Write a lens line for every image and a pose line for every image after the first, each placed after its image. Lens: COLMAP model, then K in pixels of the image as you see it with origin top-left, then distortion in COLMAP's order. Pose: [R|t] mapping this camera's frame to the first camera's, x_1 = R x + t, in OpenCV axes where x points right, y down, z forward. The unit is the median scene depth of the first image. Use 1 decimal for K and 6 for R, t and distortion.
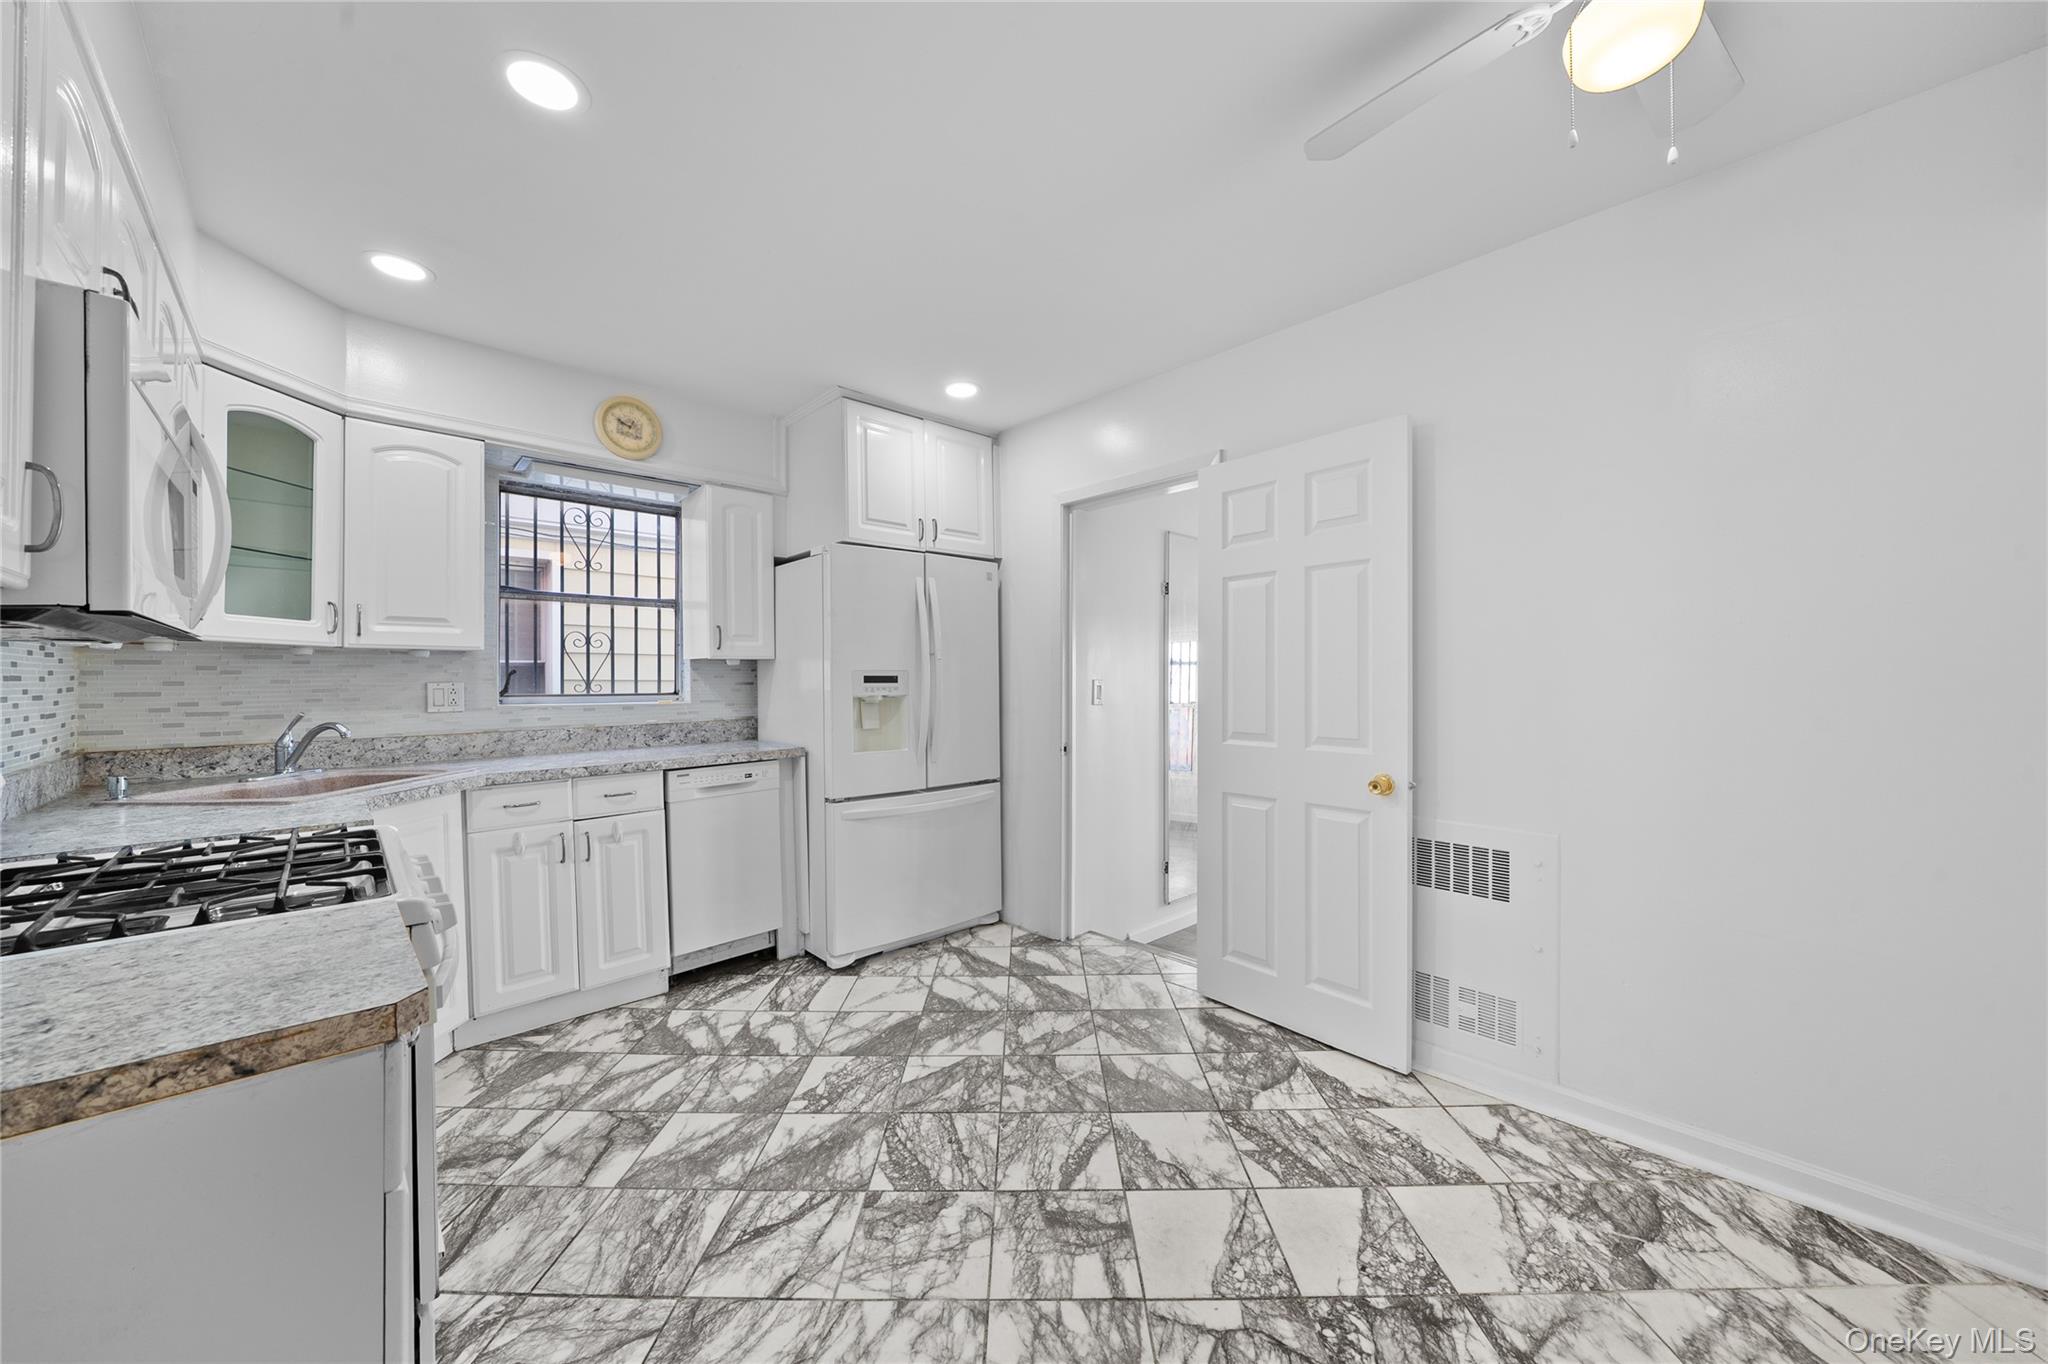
lens RADIAL K [[769.8, 0, 1021.6], [0, 769.8, 677.5], [0, 0, 1]] dist [-0.002362, -0.000437]
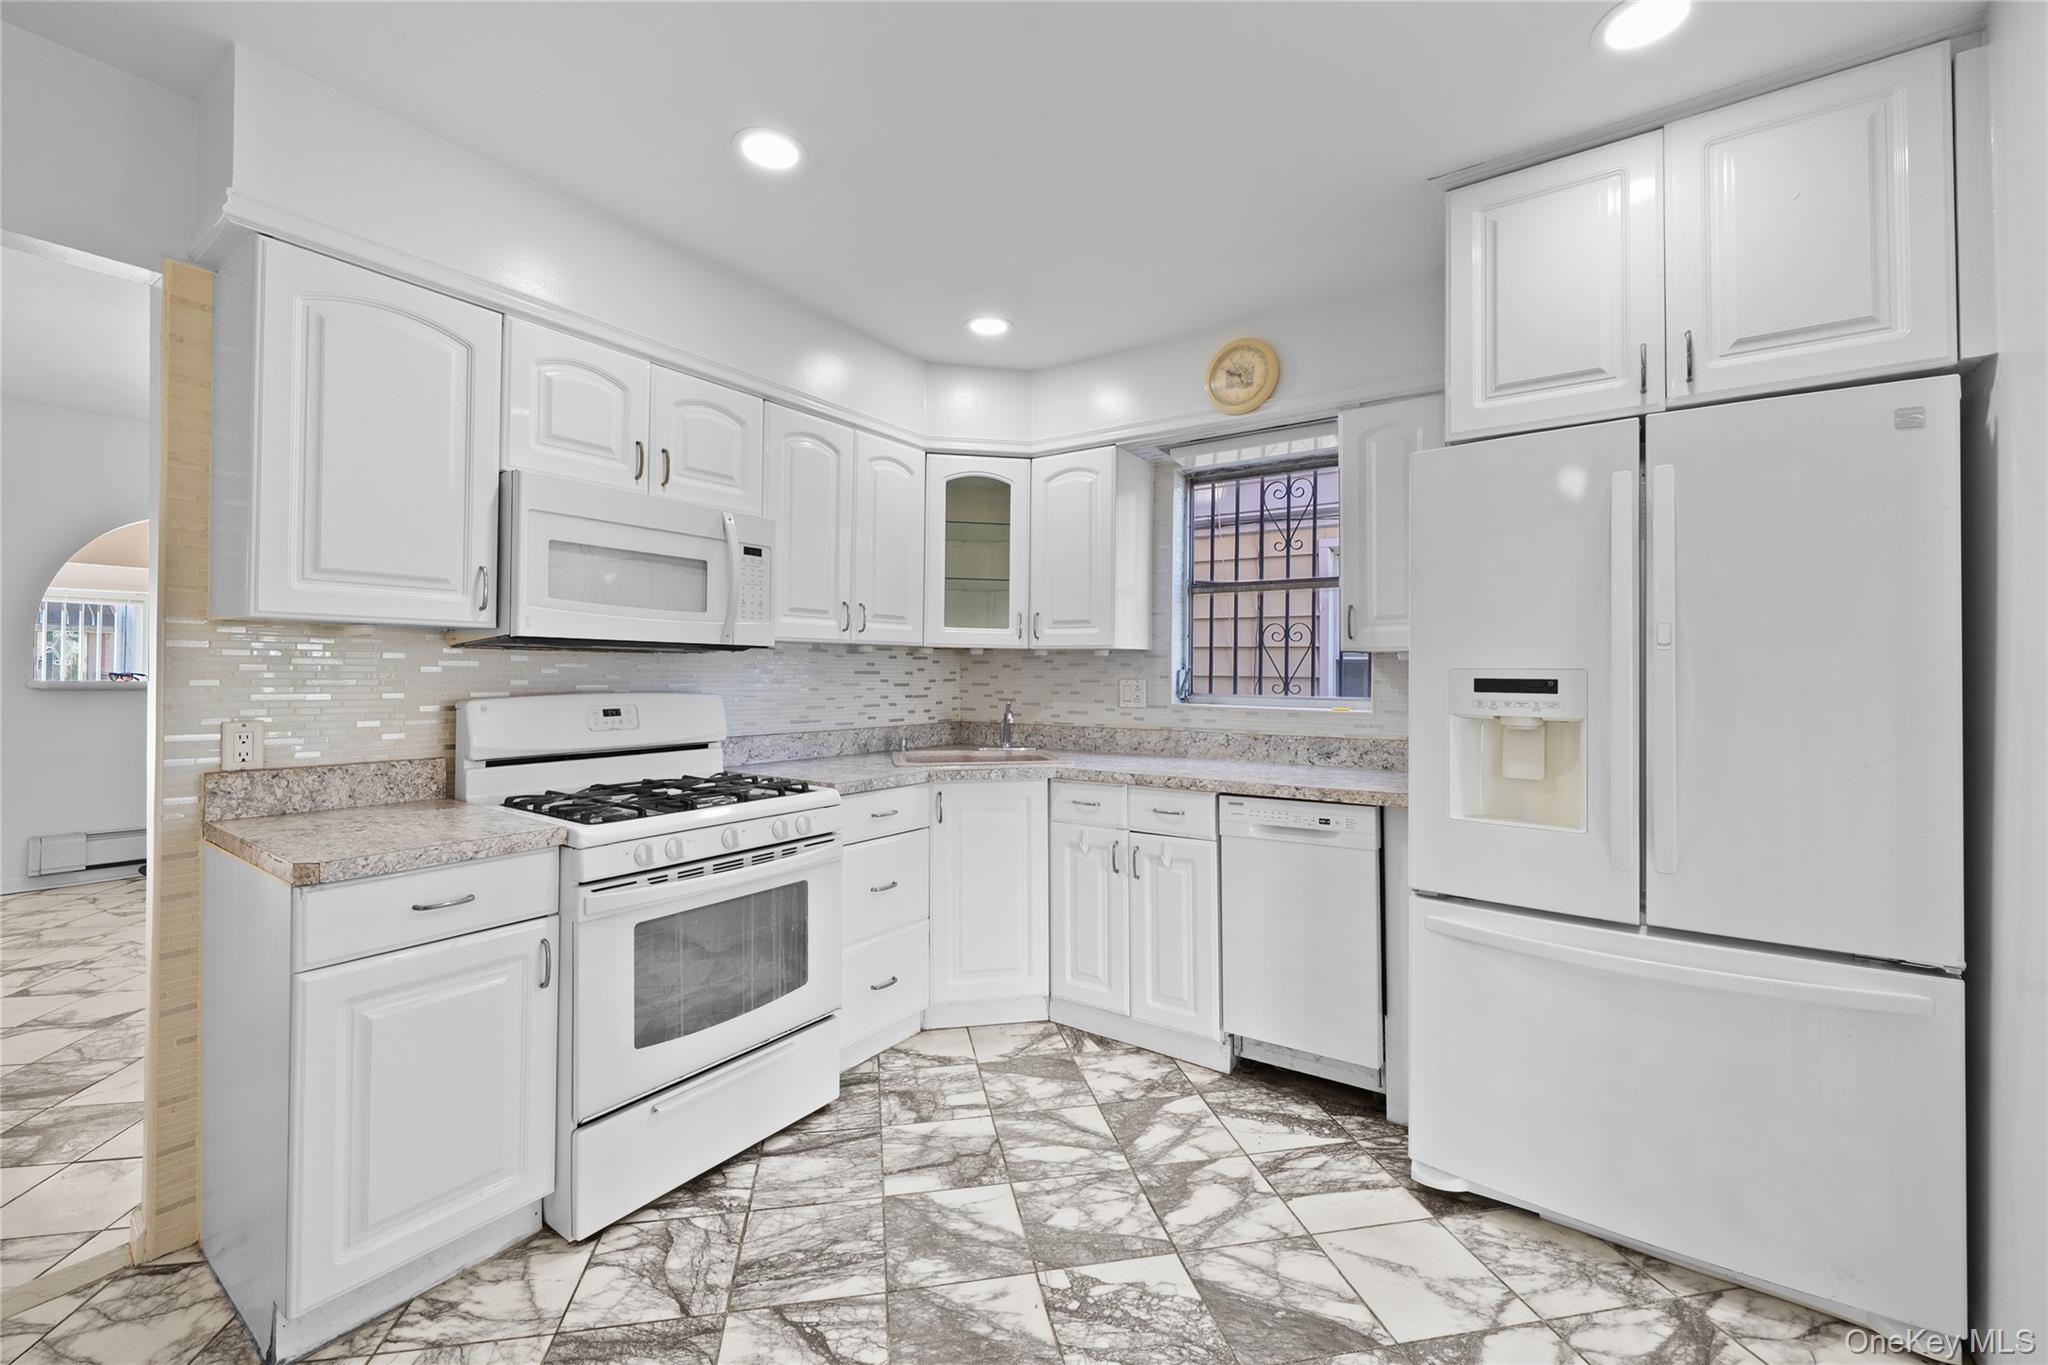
lens RADIAL K [[835.8, 0, 983.1], [0, 835.8, 664.6], [0, 0, 1]] dist [-0.000118, -0.001301]
pose [[0.166683, -0.003001, -0.986006, 0.375030], [-0.009390, 0.999945, -0.004631, -0.007196], [0.985966, 0.010031, 0.166646, 0.649298]]
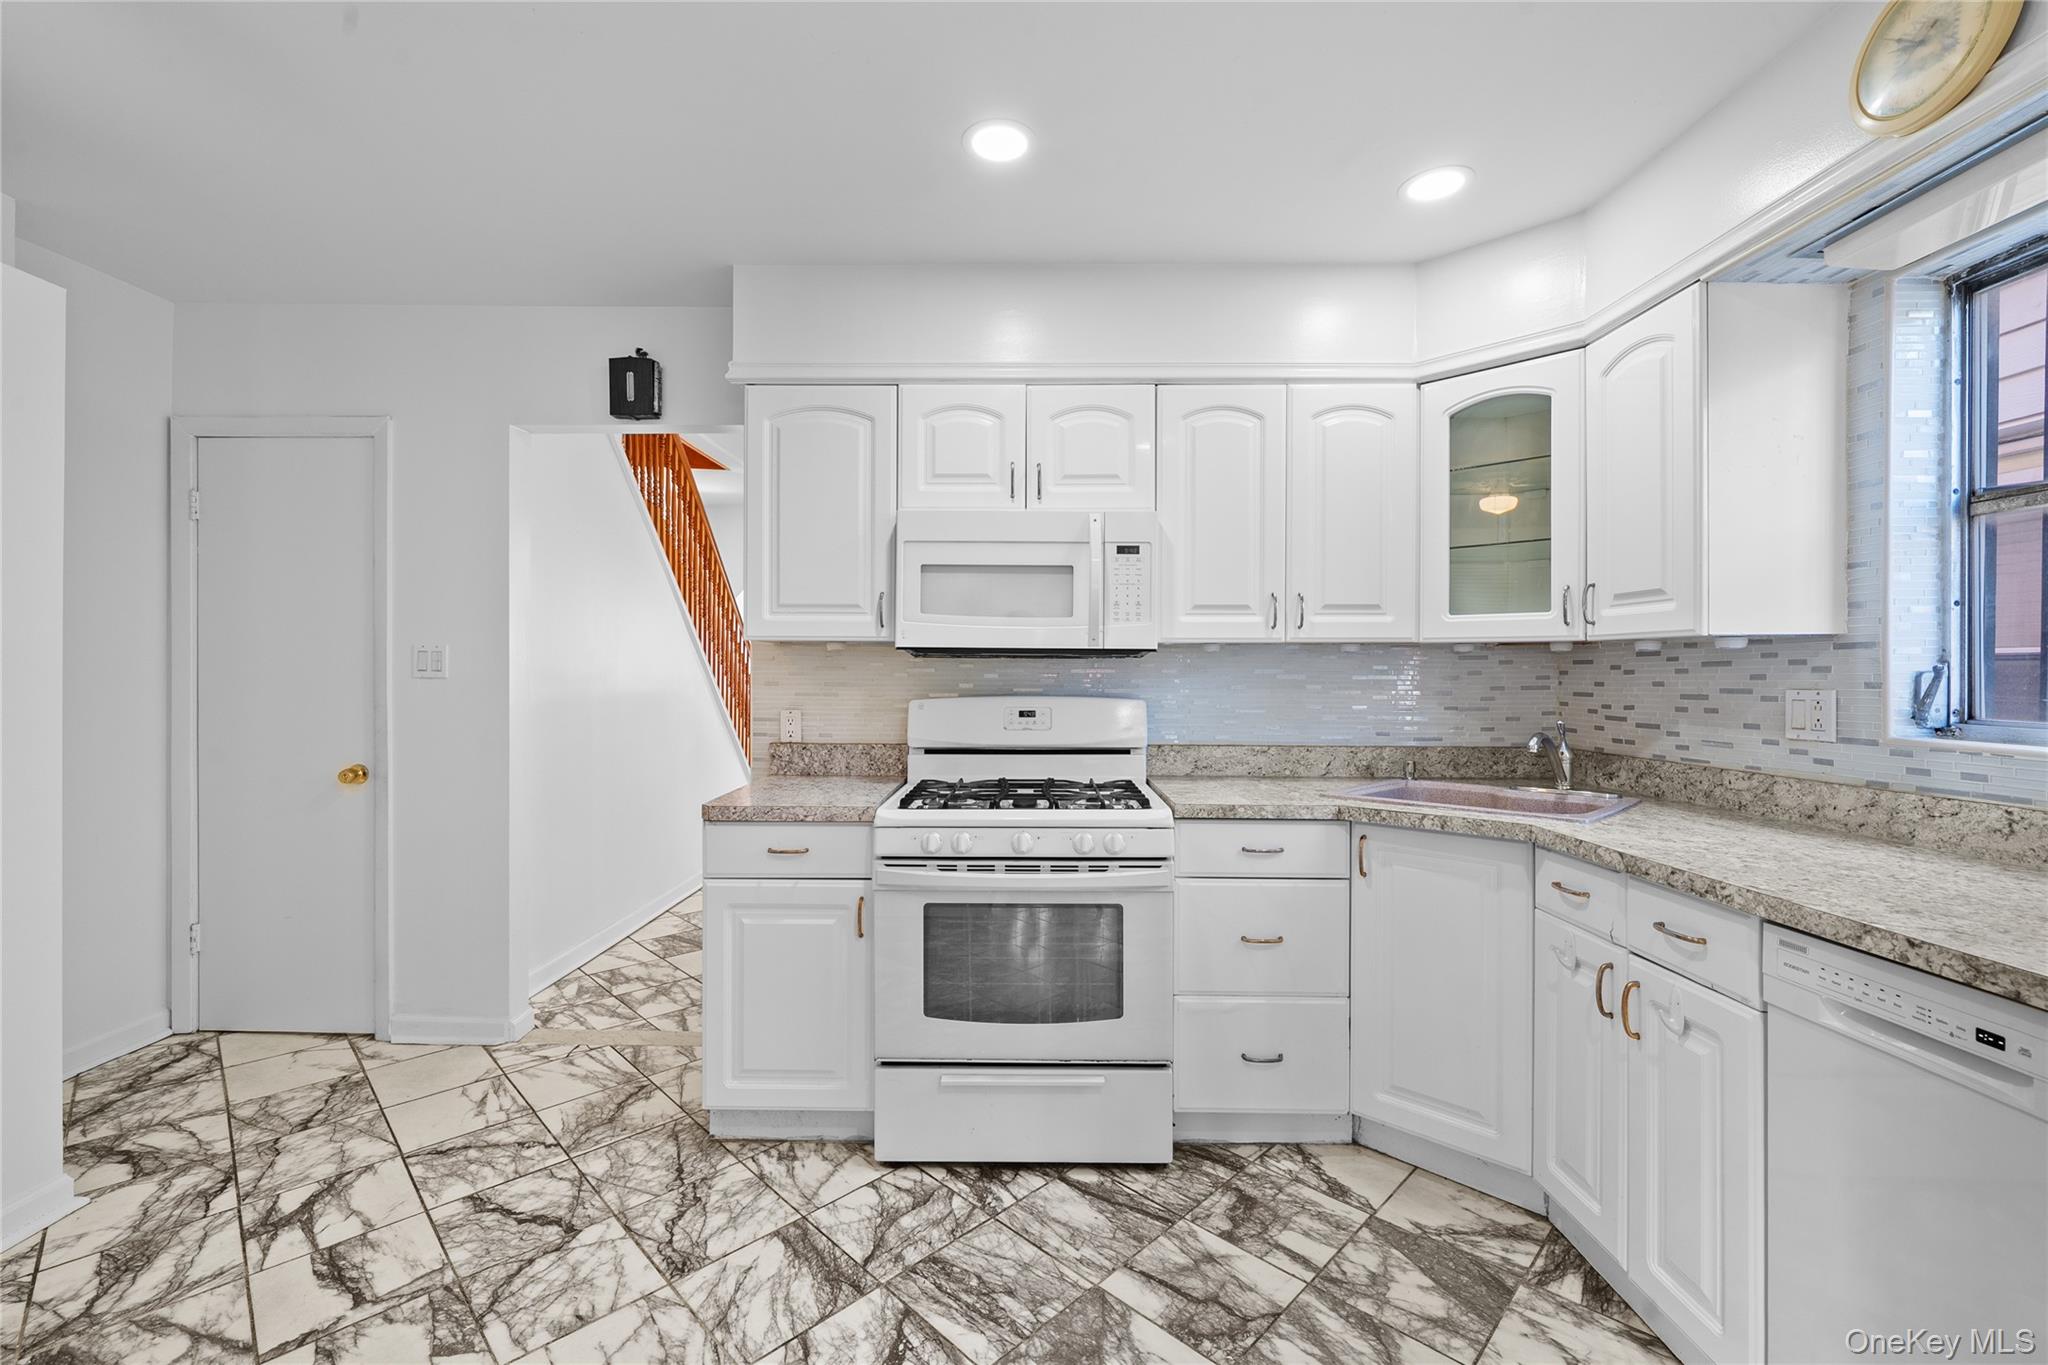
lens RADIAL K [[835.8, 0, 1007.4], [0, 835.8, 670.8], [0, 0, 1]] dist [-0.000118, -0.001301]
pose [[-0.704328, 0.000282, -0.709875, 0.130778], [-0.001670, 0.999996, 0.002055, -0.008288], [0.709873, 0.002633, -0.704325, 1.087068]]
